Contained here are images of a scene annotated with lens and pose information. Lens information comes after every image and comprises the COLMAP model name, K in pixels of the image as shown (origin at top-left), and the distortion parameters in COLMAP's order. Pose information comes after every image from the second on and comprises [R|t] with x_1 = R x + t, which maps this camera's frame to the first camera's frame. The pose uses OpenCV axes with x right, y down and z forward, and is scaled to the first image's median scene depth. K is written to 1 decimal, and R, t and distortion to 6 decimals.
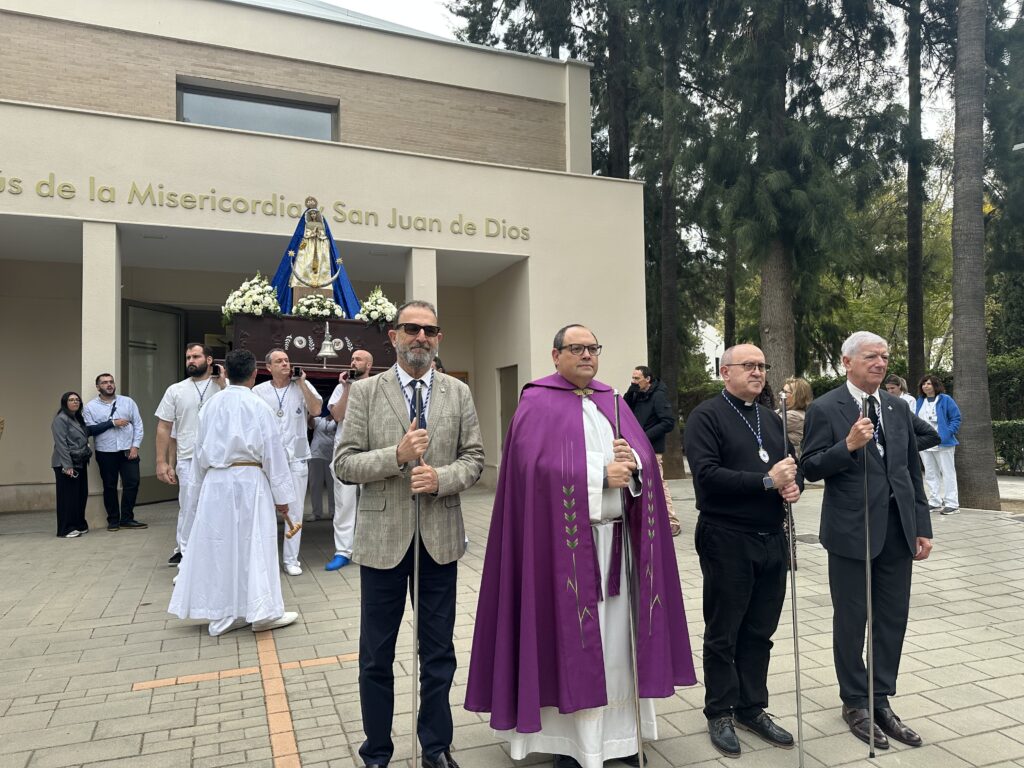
lens RADIAL K [[734.5, 0, 506.8], [0, 734.5, 380.6], [0, 0, 1]] dist [0.084723, -0.067867]
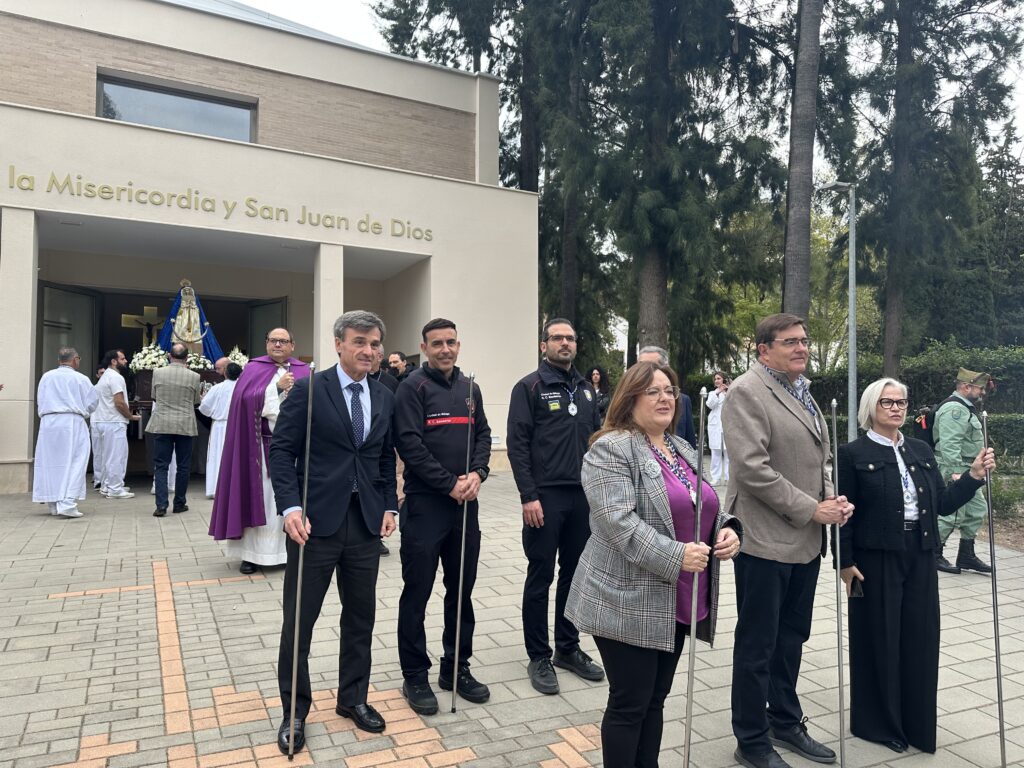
lens RADIAL K [[748.6, 0, 512.0], [0, 748.6, 384.0], [0, 0, 1]] dist [0.054868, -0.034739]
pose [[0.995771, 0.026356, 0.088011, 0.051139], [-0.027642, 0.999528, 0.013428, 0.003056], [-0.087615, -0.015804, 0.996029, -0.110762]]
